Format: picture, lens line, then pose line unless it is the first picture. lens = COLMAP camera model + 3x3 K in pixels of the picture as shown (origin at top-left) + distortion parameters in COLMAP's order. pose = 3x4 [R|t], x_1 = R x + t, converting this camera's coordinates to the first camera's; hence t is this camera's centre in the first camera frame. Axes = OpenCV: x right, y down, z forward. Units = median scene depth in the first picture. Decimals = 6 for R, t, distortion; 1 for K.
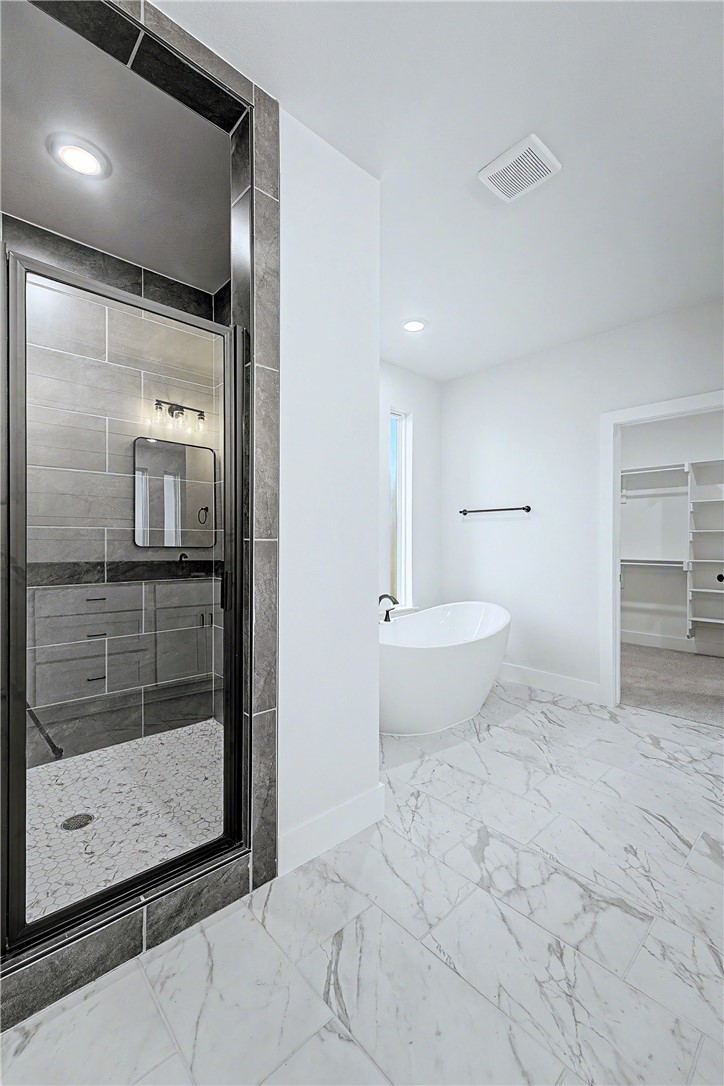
lens RADIAL K [[463.7, 0, 362.2], [0, 463.7, 543.9], [0, 0, 1]] dist [0.004621, -0.000609]
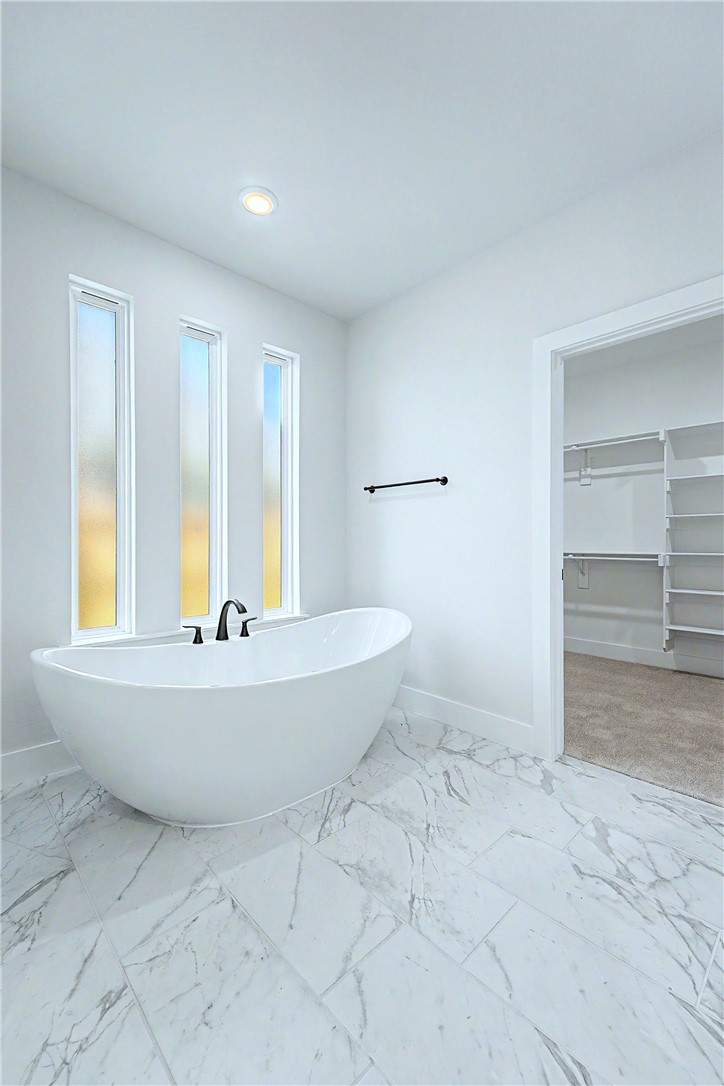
lens RADIAL K [[463.7, 0, 362.0], [0, 463.7, 543.1], [0, 0, 1]] dist [0.004621, -0.000609]
pose [[0.999806, -0.001024, 0.019669, 0.226192], [0.001091, 0.999994, -0.003429, 0.026890], [-0.019665, 0.003450, 0.999801, 0.289100]]
